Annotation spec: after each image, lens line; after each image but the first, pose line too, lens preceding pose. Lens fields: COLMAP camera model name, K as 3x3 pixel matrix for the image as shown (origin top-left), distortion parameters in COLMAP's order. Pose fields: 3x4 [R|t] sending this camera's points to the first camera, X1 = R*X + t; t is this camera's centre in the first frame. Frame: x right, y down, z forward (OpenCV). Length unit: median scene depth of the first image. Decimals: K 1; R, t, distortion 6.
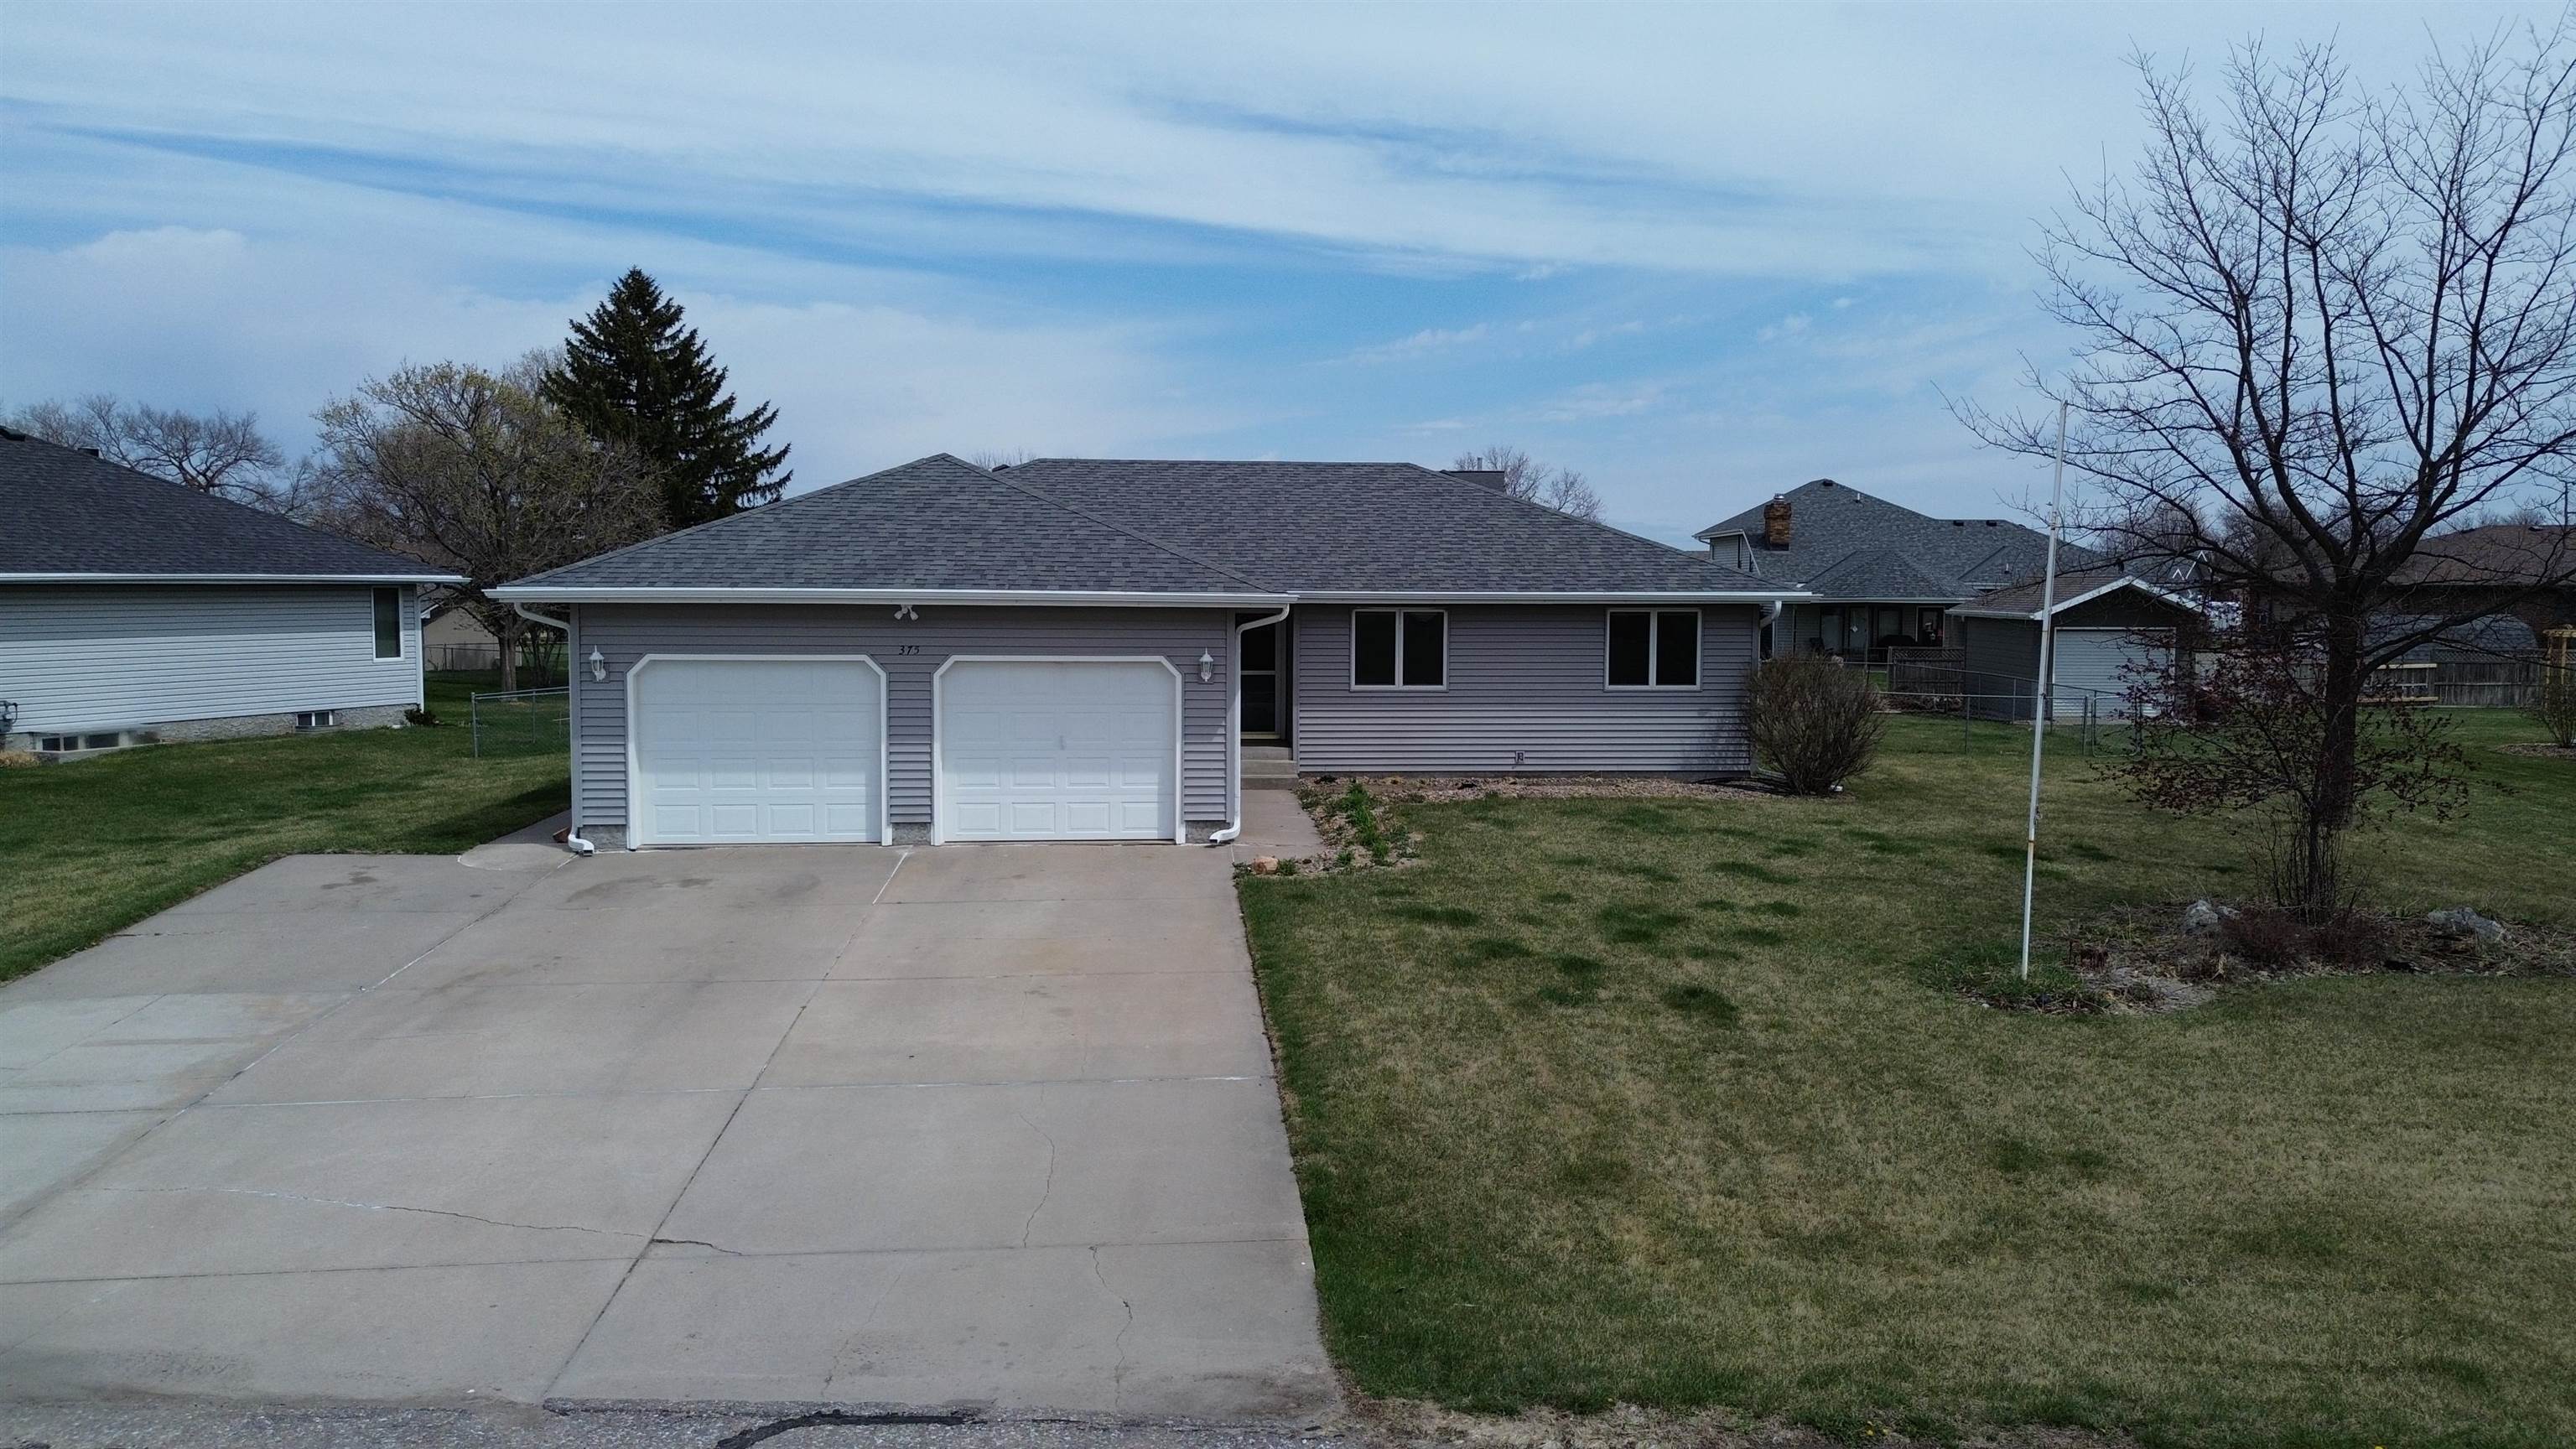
lens RADIAL K [[1869.6, 0, 1273.8], [0, 1869.6, 724.8], [0, 0, 1]] dist [0.057053, -0.040144]
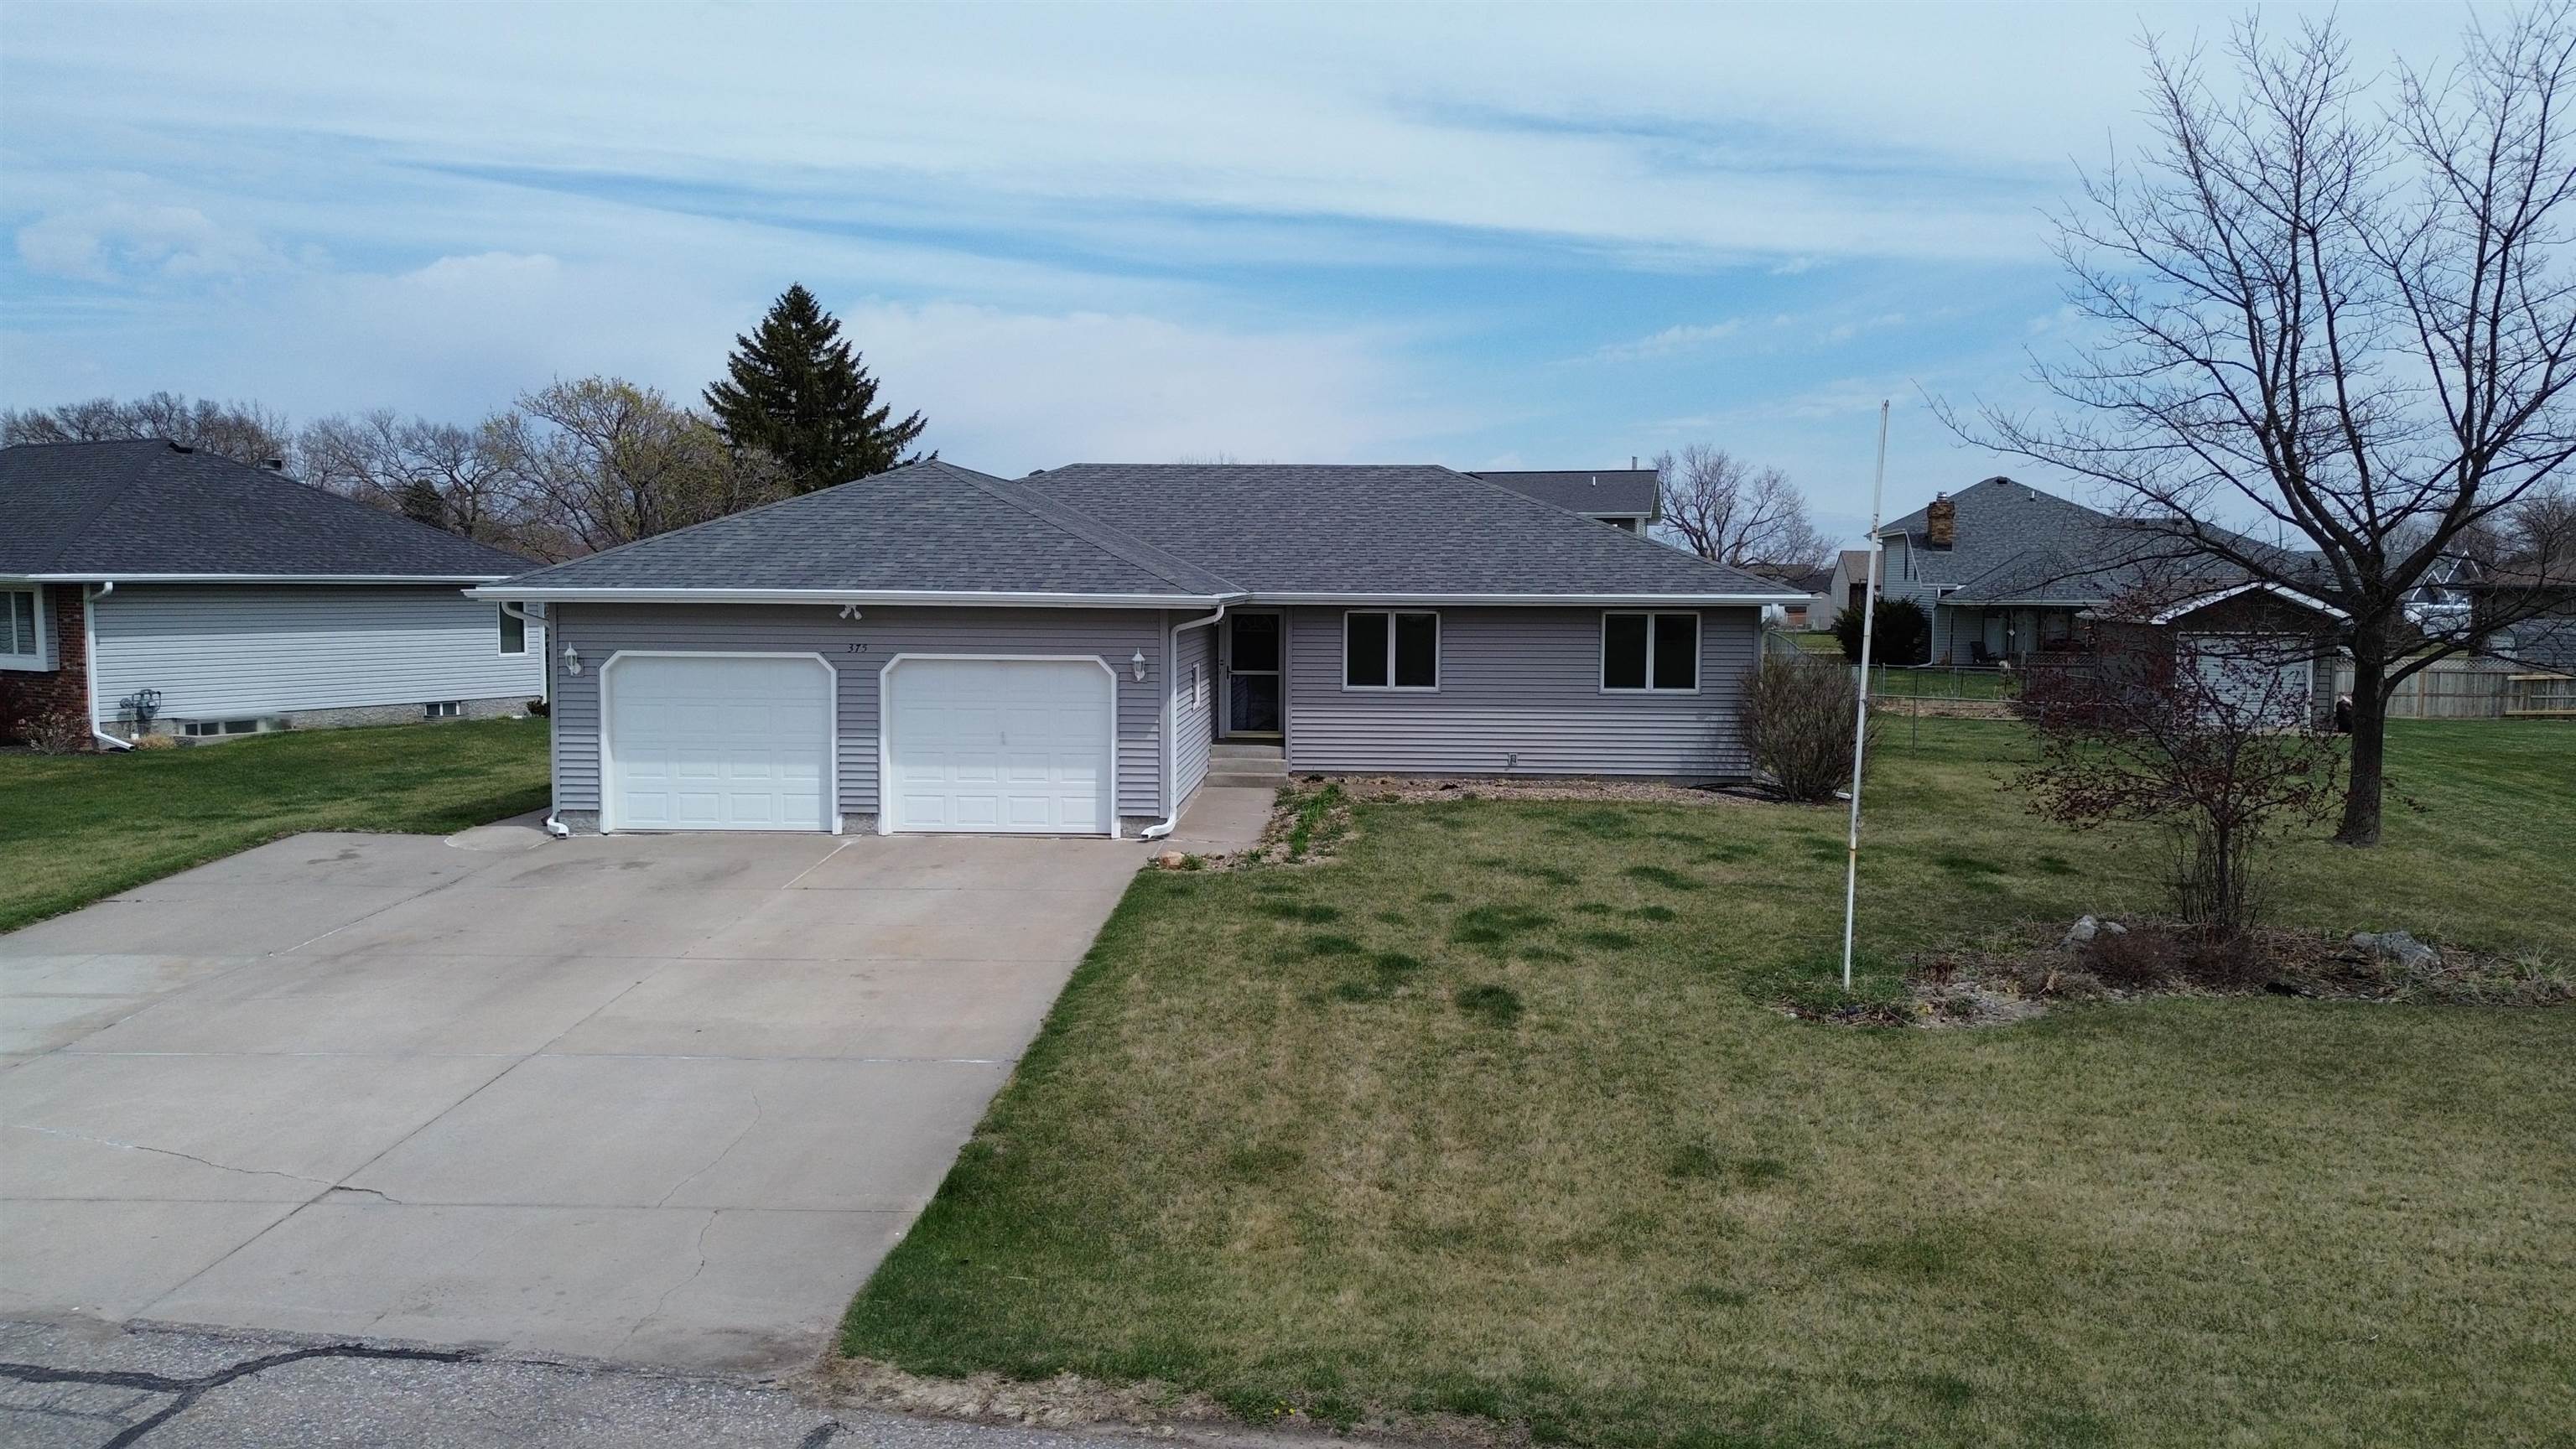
lens RADIAL K [[1869.6, 0, 1296.2], [0, 1869.6, 715.9], [0, 0, 1]] dist [0.057053, -0.040144]
pose [[0.991269, 0.010764, -0.131412, 0.180413], [-0.011453, 0.999924, -0.004487, -0.000016], [0.131353, 0.005953, 0.991318, -0.006879]]
